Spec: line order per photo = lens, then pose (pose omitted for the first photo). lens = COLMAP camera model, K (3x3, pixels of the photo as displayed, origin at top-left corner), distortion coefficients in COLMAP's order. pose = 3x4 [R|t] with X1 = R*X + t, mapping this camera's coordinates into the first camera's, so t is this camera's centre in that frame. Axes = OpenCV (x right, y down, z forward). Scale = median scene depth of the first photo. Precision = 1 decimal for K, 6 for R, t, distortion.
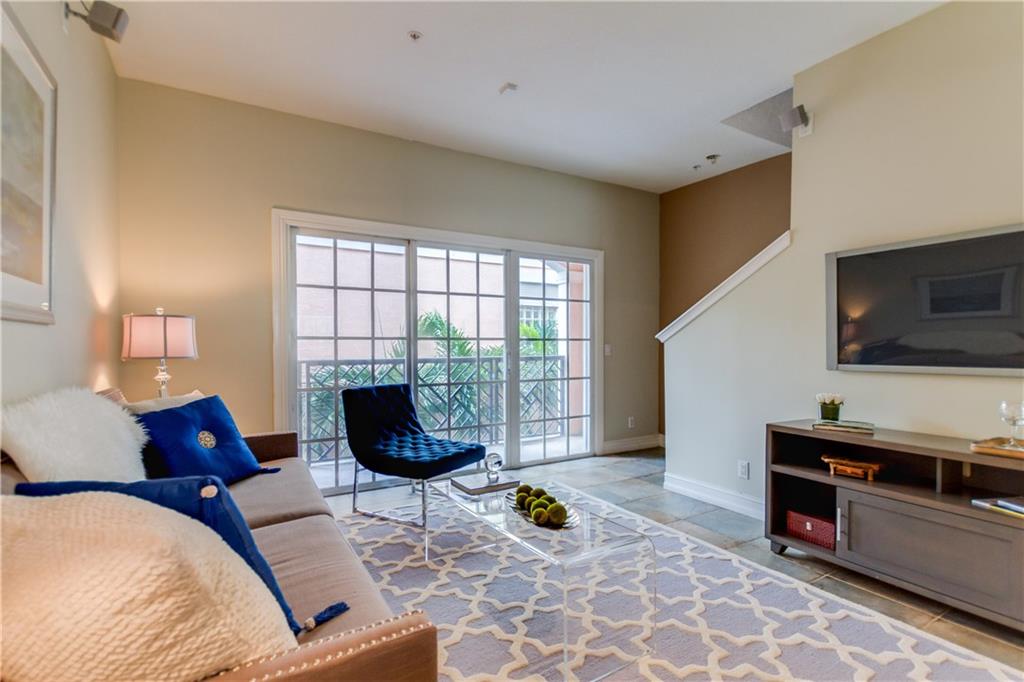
lens RADIAL K [[487.1, 0, 505.9], [0, 487.1, 345.9], [0, 0, 1]] dist [0.009334, -0.006950]
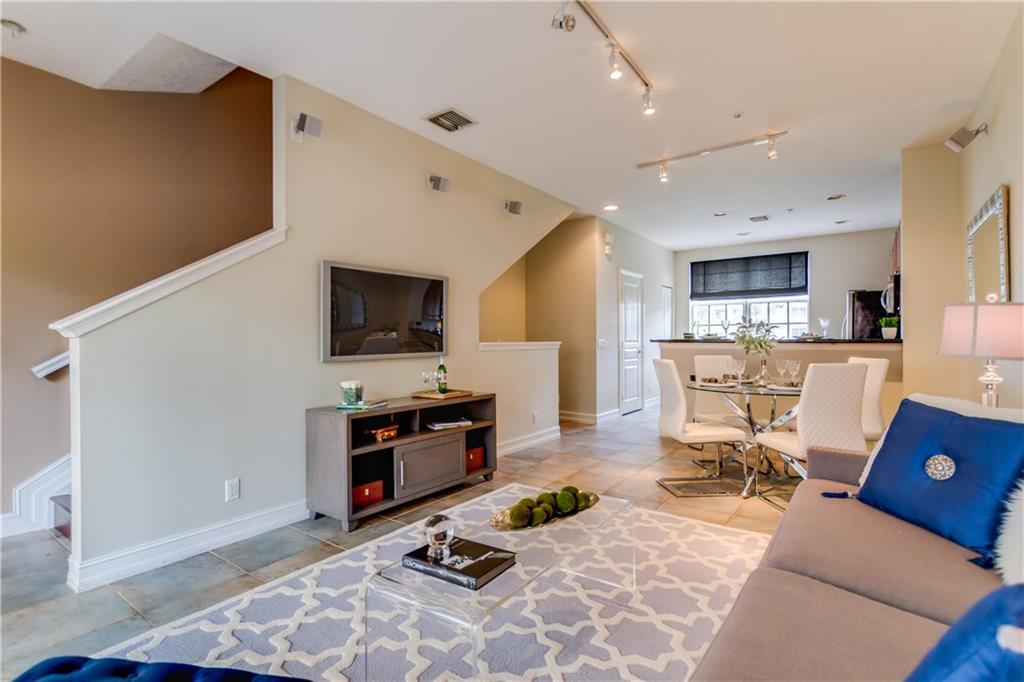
lens RADIAL K [[487.1, 0, 518.8], [0, 487.1, 337.5], [0, 0, 1]] dist [0.009334, -0.006950]
pose [[-0.411036, 0.005522, 0.911603, -0.578543], [0.006318, 0.999975, -0.003208, -0.001764], [-0.911597, 0.004441, -0.411060, 1.070746]]
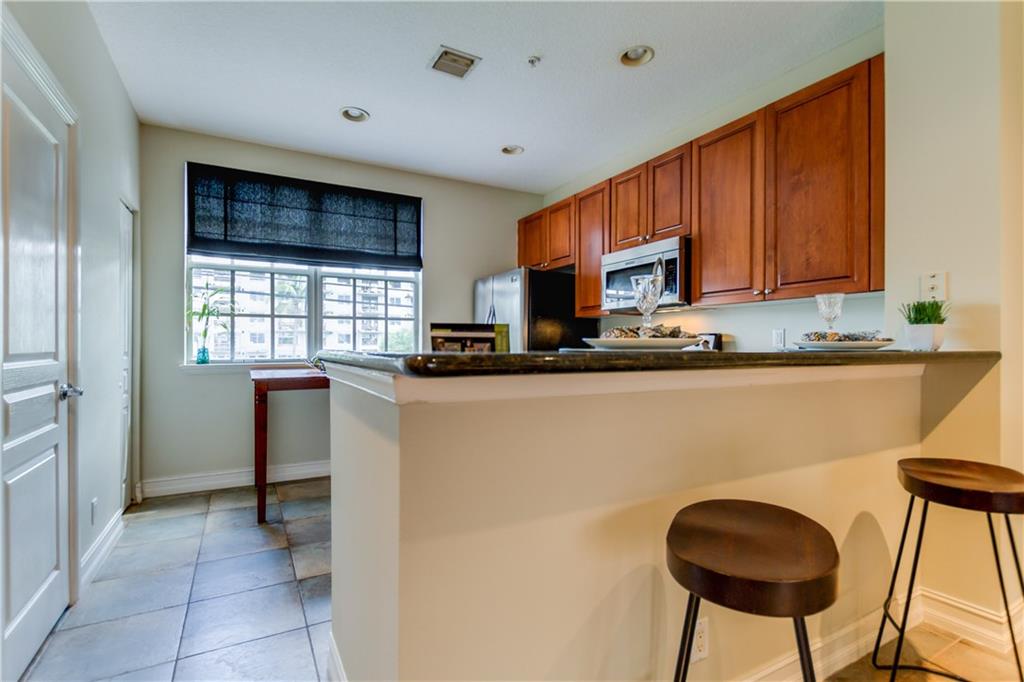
lens RADIAL K [[487.1, 0, 508.5], [0, 487.1, 347.8], [0, 0, 1]] dist [0.009334, -0.006950]
pose [[-0.999454, 0.000109, 0.033026, 0.997788], [0.000452, 0.999946, 0.010386, -0.003460], [-0.033023, 0.010395, -0.999401, 0.011934]]
